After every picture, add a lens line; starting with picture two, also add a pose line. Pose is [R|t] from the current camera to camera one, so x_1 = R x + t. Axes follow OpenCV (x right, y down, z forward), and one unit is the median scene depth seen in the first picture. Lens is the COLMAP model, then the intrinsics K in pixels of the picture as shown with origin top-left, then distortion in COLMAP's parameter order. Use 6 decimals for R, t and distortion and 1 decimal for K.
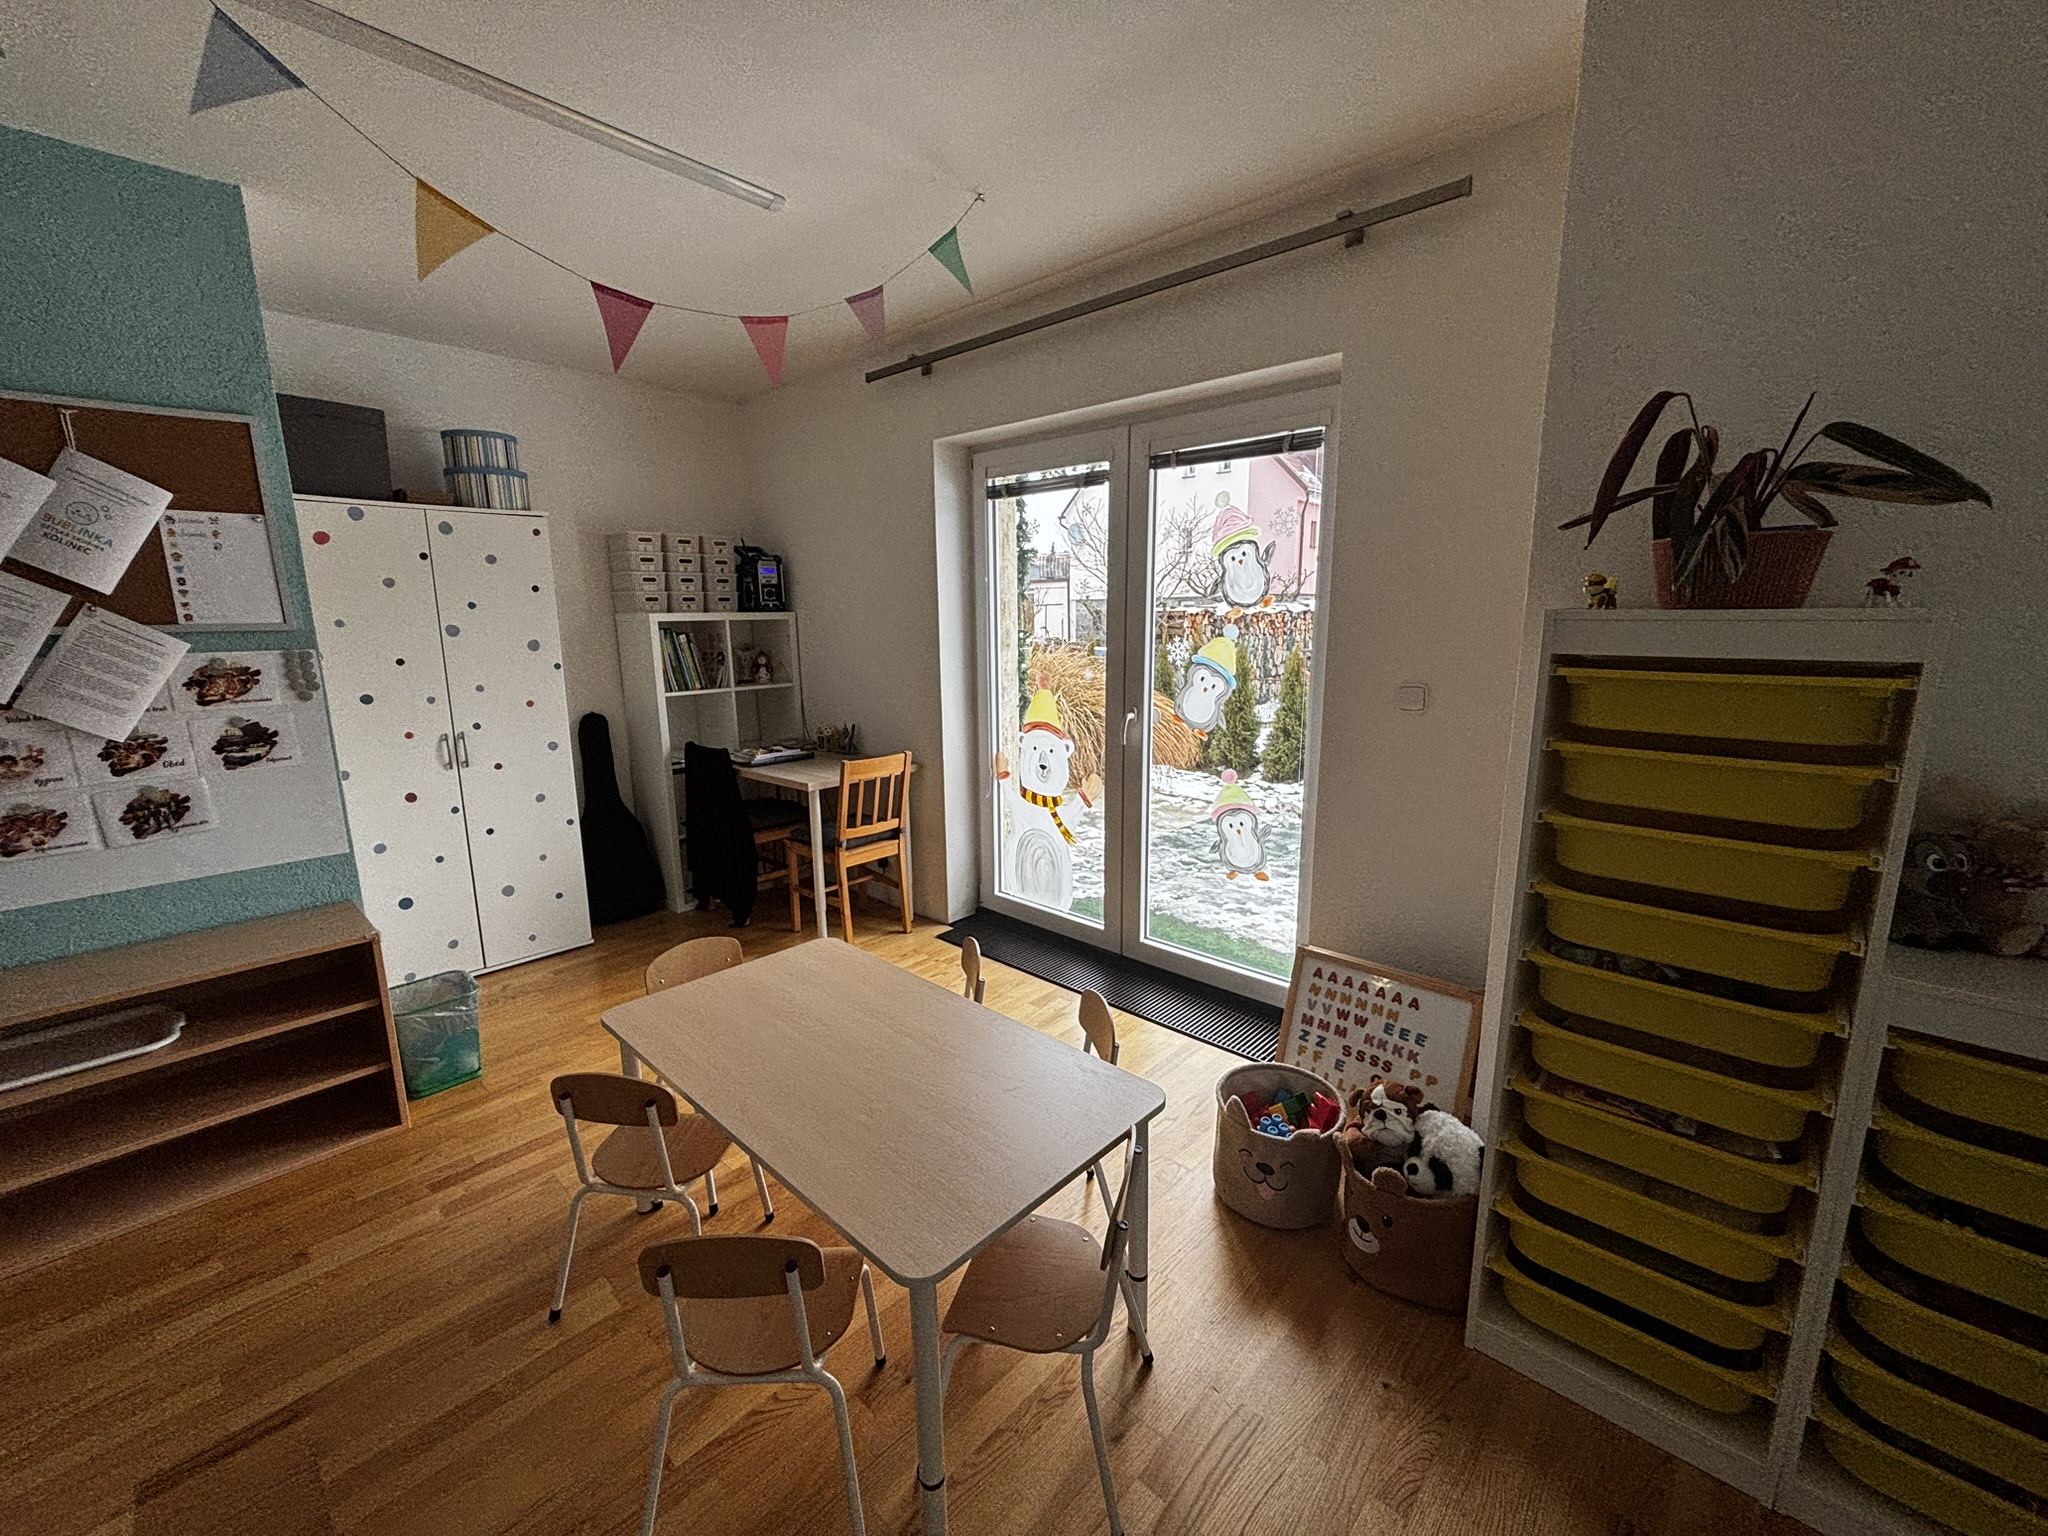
lens RADIAL K [[825.5, 0, 1011.5], [0, 825.5, 766.2], [0, 0, 1]] dist [0.001348, -0.000535]
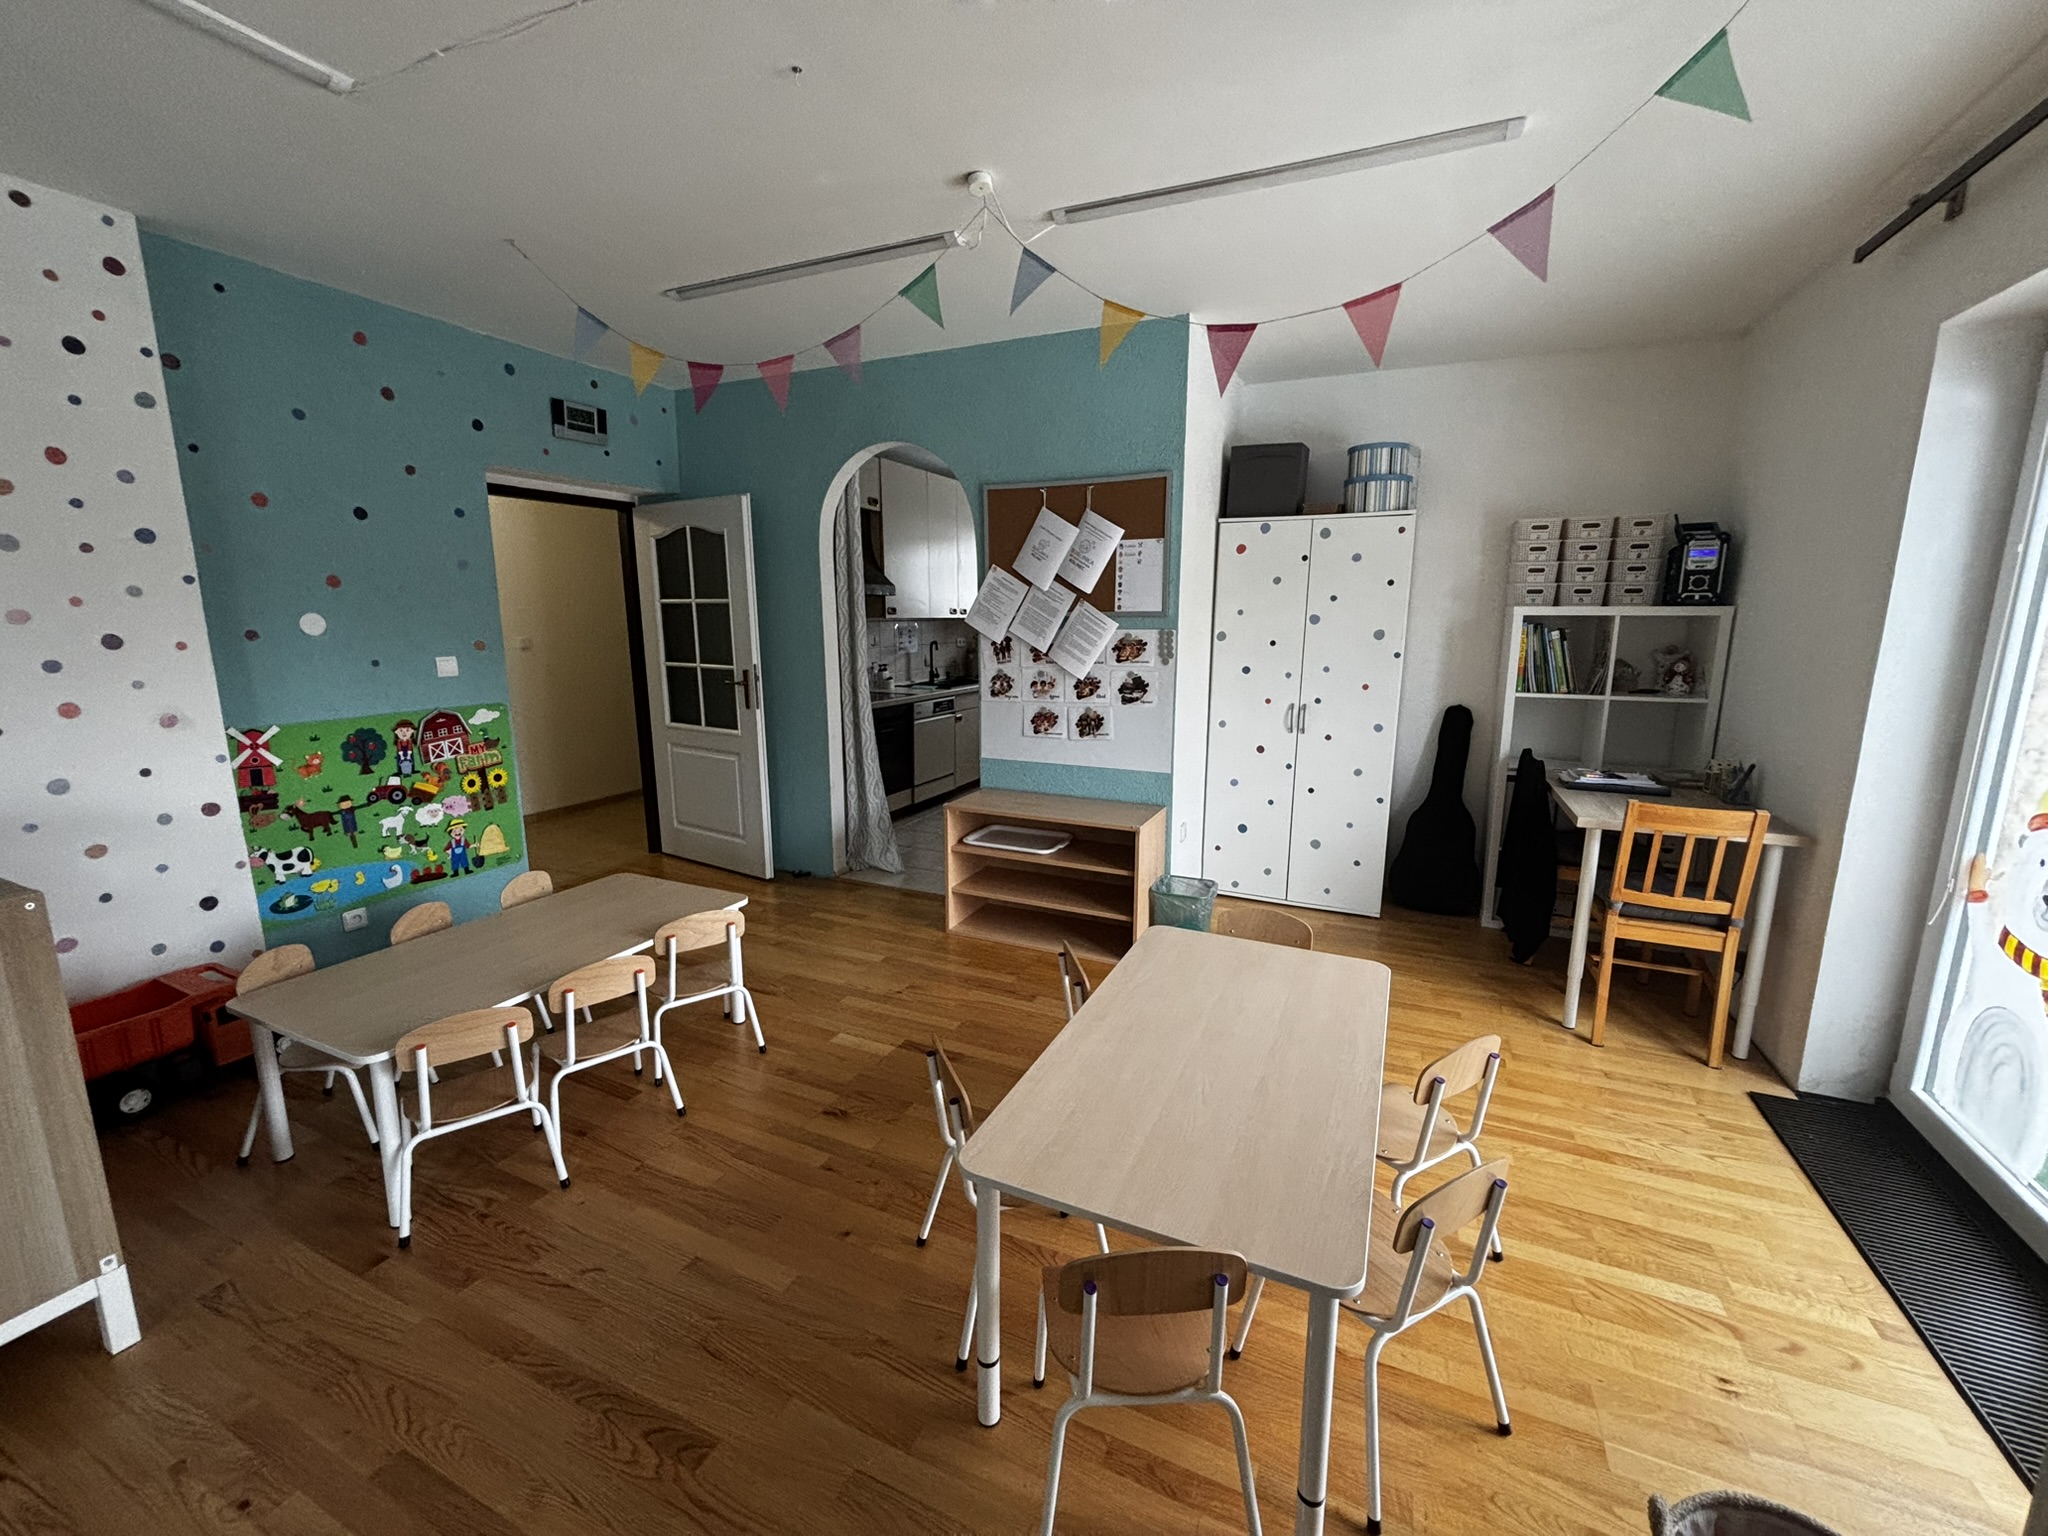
lens RADIAL K [[825.5, 0, 1032.7], [0, 825.5, 769.4], [0, 0, 1]] dist [0.001348, -0.000535]
pose [[0.319073, 0.189948, -0.928500, 0.319723], [-0.178170, 0.974263, 0.138083, -0.040886], [0.930832, 0.121373, 0.344704, 0.209042]]
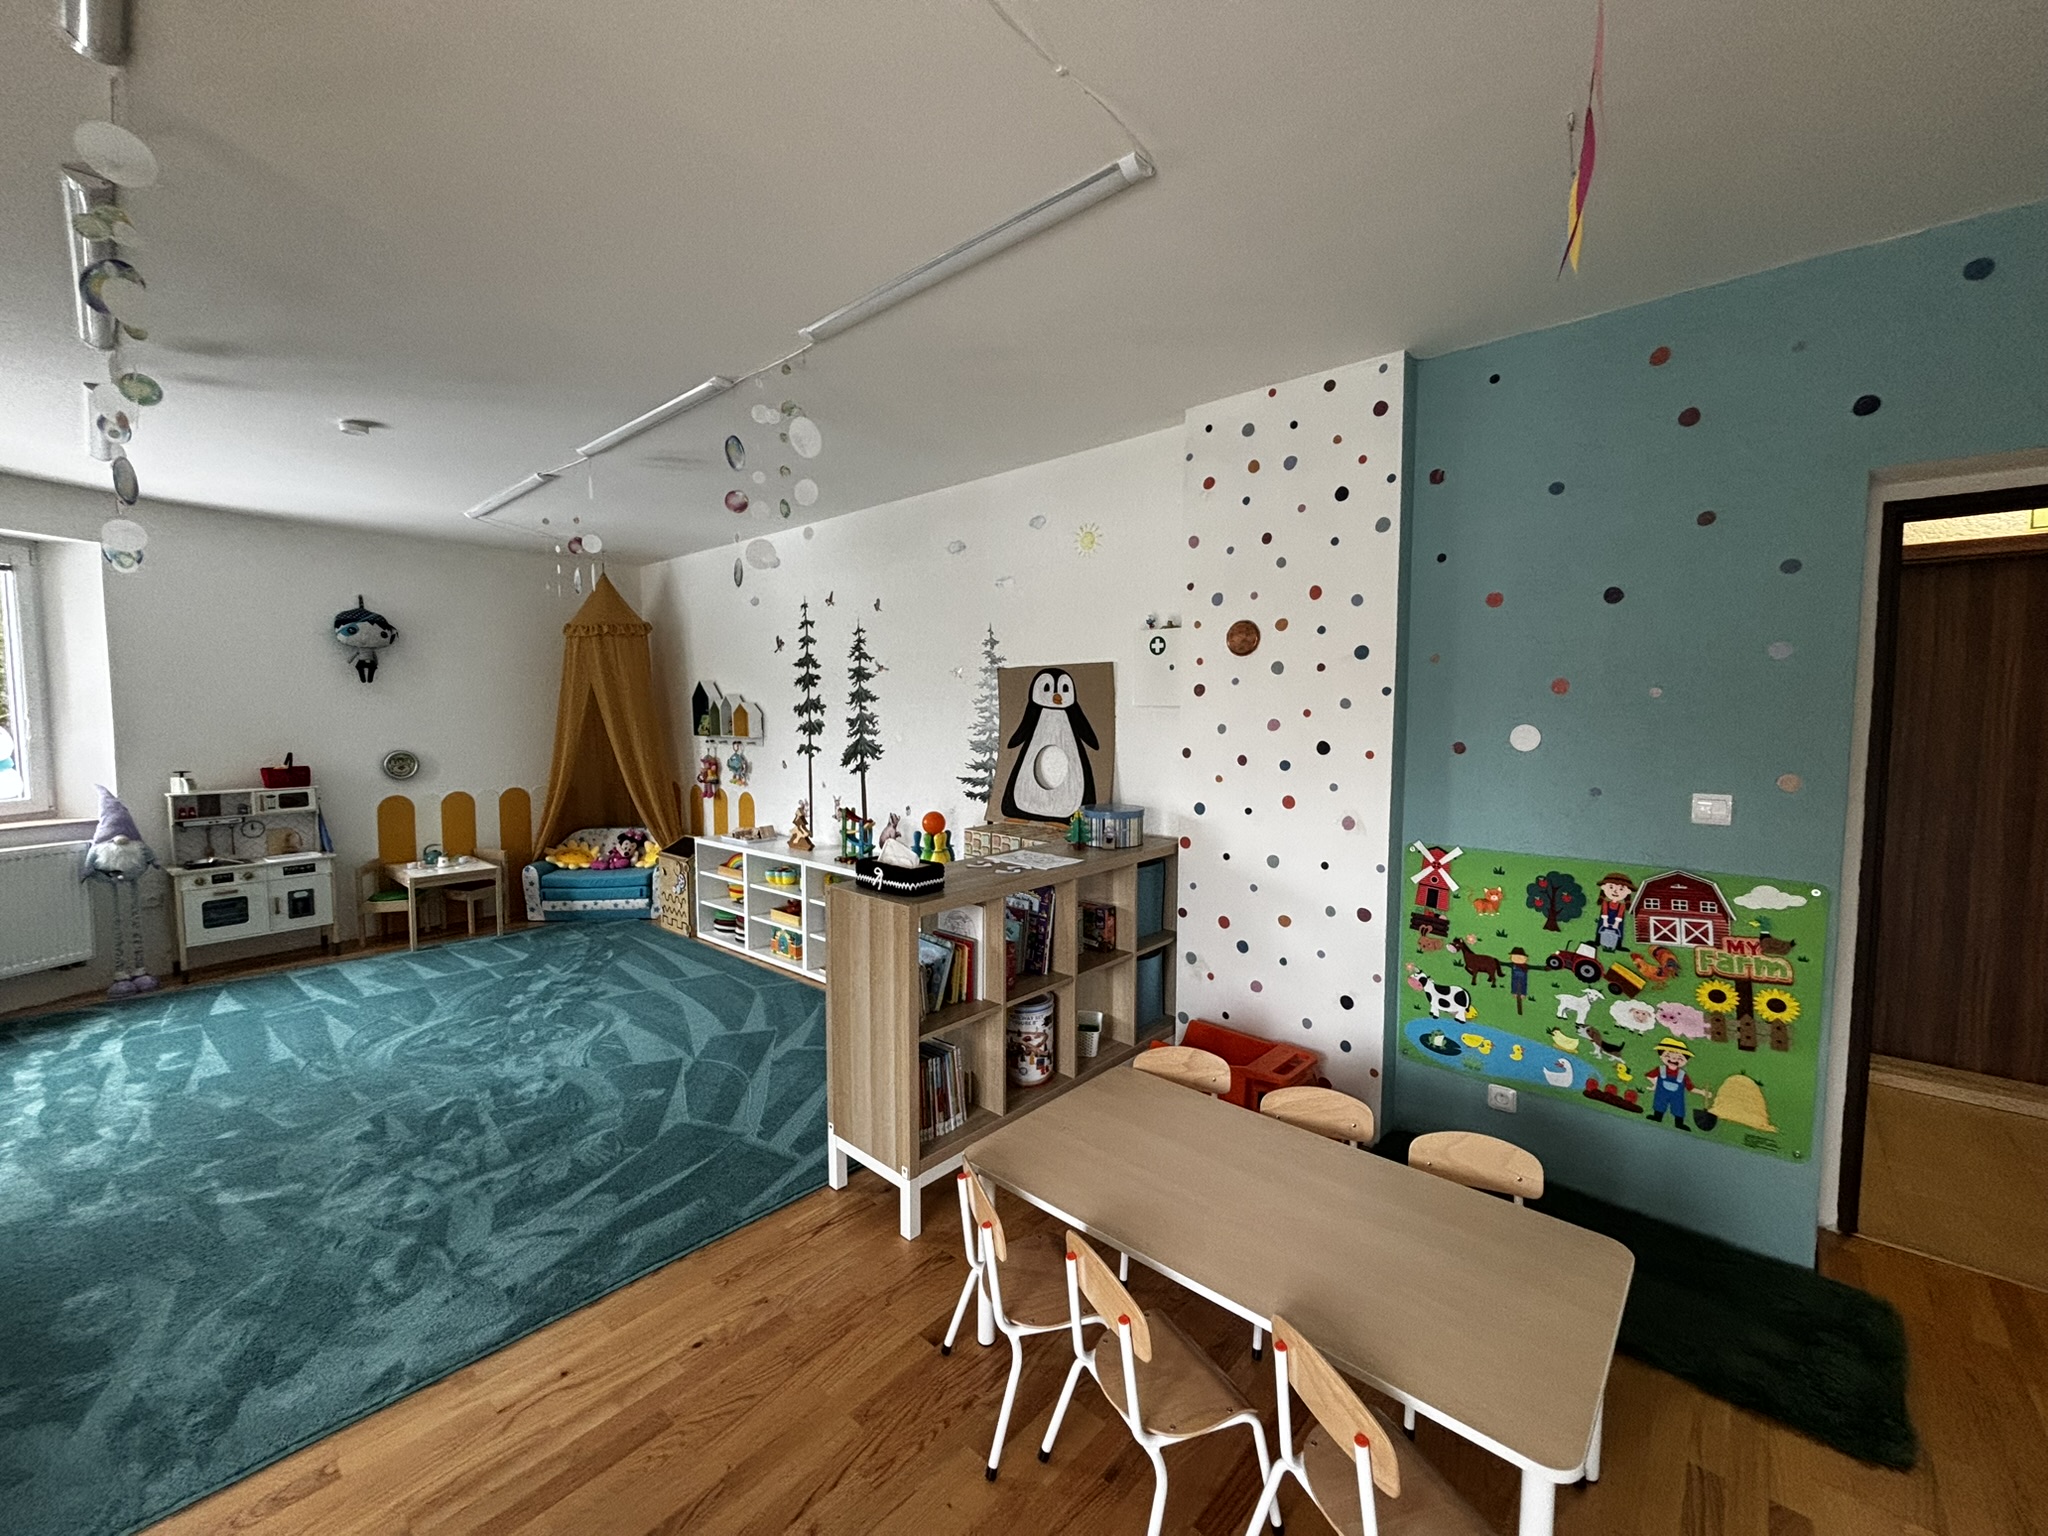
lens RADIAL K [[825.5, 0, 1017.8], [0, 825.5, 766.3], [0, 0, 1]] dist [0.001348, -0.000535]
pose [[-0.999675, 0.009099, -0.023819, -0.288185], [0.002869, 0.968373, 0.249491, -0.091494], [0.025335, 0.249341, -0.968084, 0.474285]]
